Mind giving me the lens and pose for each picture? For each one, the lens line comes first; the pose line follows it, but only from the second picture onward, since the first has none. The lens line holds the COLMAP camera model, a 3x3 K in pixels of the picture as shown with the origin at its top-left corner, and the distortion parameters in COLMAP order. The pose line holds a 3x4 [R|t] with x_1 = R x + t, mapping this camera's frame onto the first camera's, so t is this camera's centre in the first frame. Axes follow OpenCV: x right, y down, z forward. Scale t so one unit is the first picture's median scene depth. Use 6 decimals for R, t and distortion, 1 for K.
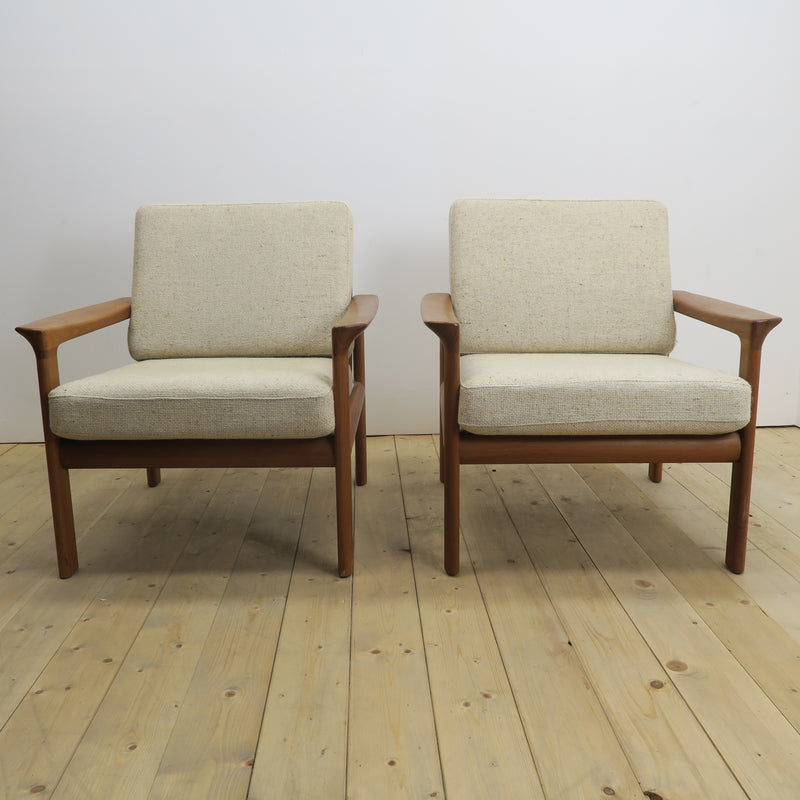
lens RADIAL K [[827.3, 0, 399.6], [0, 827.3, 398.4], [0, 0, 1]] dist [-0.025429, 0.000000]
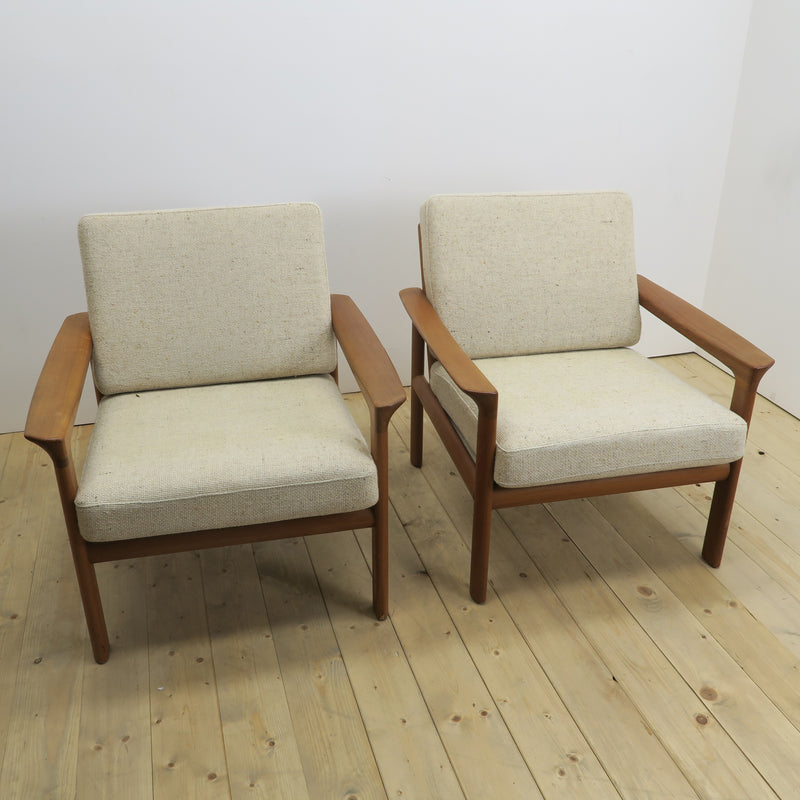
lens RADIAL K [[827.3, 0, 399.8], [0, 827.3, 398.5], [0, 0, 1]] dist [-0.025429, 0.000000]
pose [[0.970139, -0.092217, 0.224337, -0.268824], [0.036411, 0.969794, 0.241192, -0.325816], [-0.239802, -0.225822, 0.944192, 0.067319]]
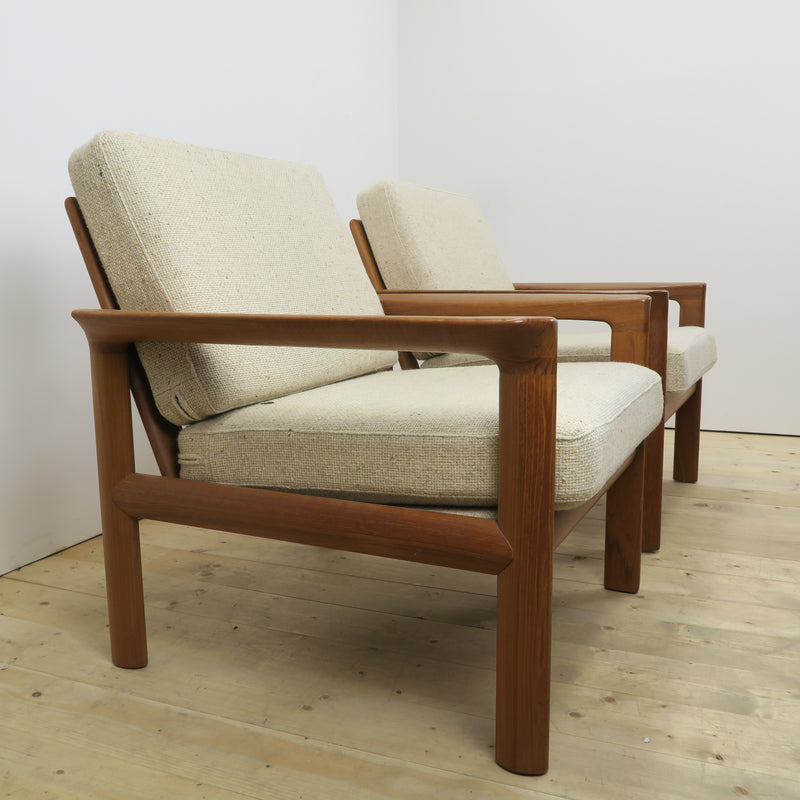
lens RADIAL K [[827.3, 0, 404.3], [0, 827.3, 398.0], [0, 0, 1]] dist [-0.025429, 0.000000]
pose [[0.422746, -0.135108, 0.896120, -0.959937], [0.196179, 0.979021, 0.055060, -0.080930], [-0.884760, 0.152523, 0.440383, 0.845004]]
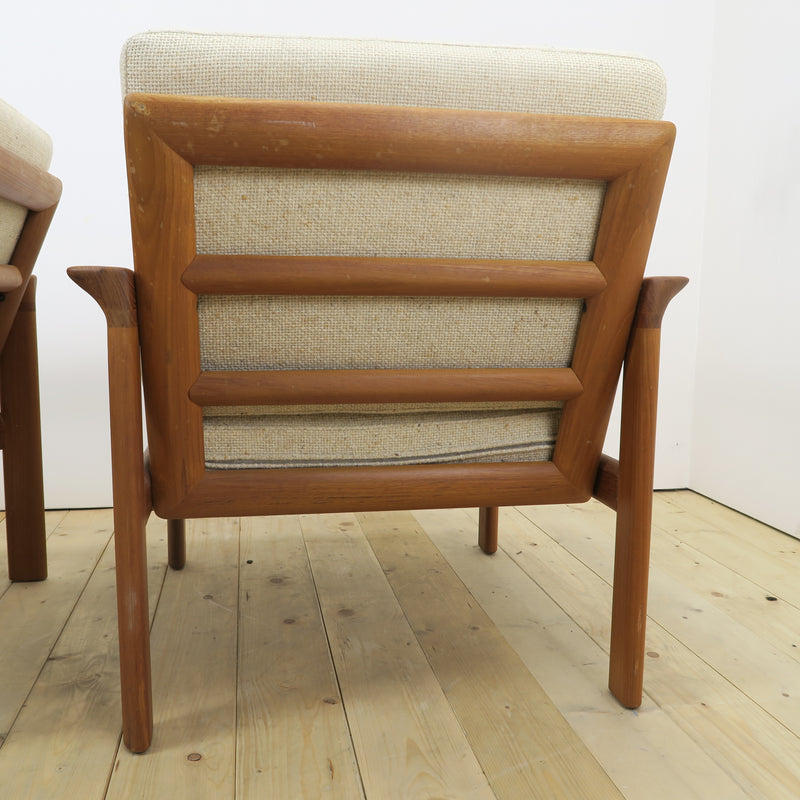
lens RADIAL K [[827.3, 0, 399.6], [0, 827.3, 400.2], [0, 0, 1]] dist [-0.025429, 0.000000]
pose [[0.989936, 0.007709, 0.141304, 0.202948], [0.003954, 0.996618, -0.082073, 0.023437], [-0.141459, 0.081806, 0.986558, 0.512331]]
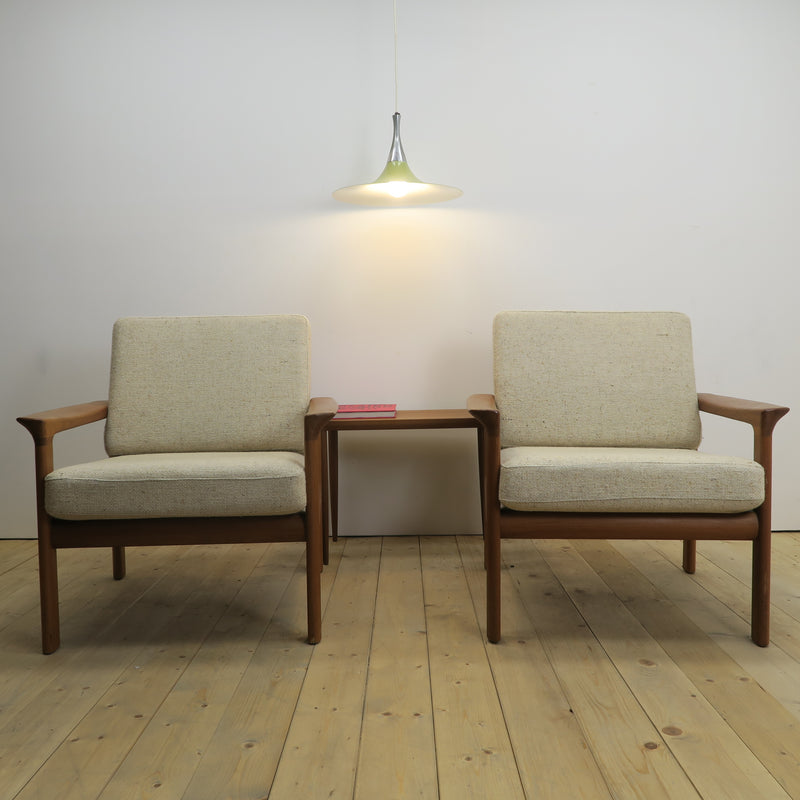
lens RADIAL K [[827.3, 0, 399.7], [0, 827.3, 399.7], [0, 0, 1]] dist [-0.025429, 0.000000]
pose [[0.998824, 0.003762, -0.048334, 0.032612], [-0.011081, 0.988310, -0.152056, 0.058690], [0.047197, 0.152413, 0.987189, -0.095607]]
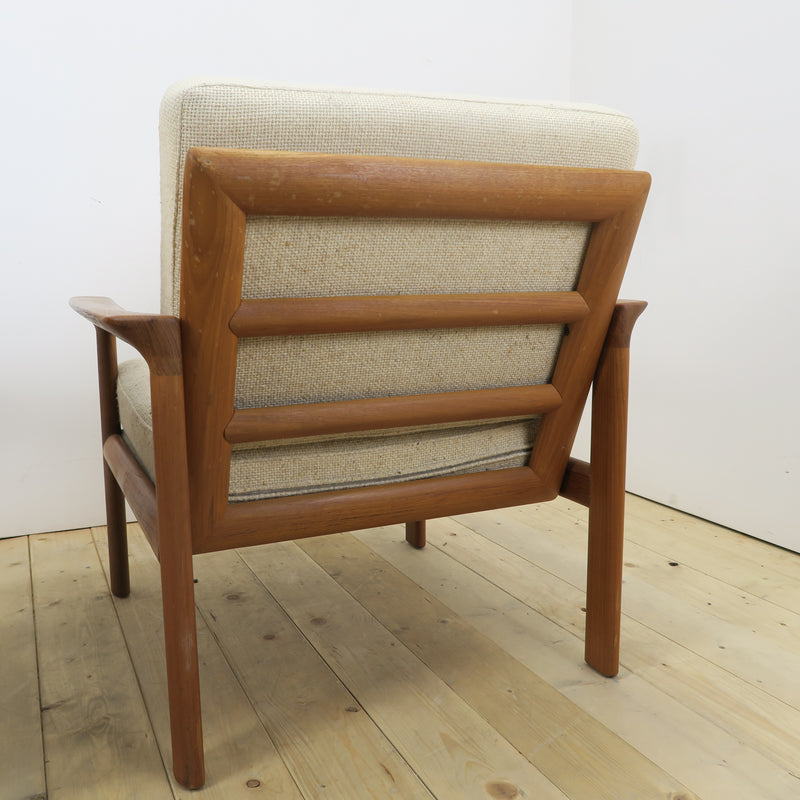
lens RADIAL K [[827.3, 0, 399.4], [0, 827.3, 400.2], [0, 0, 1]] dist [-0.025429, 0.000000]
pose [[0.923859, -0.052544, 0.379110, 0.039204], [0.075930, 0.996005, -0.046991, -0.013807], [-0.375126, 0.072199, 0.924158, 0.510939]]
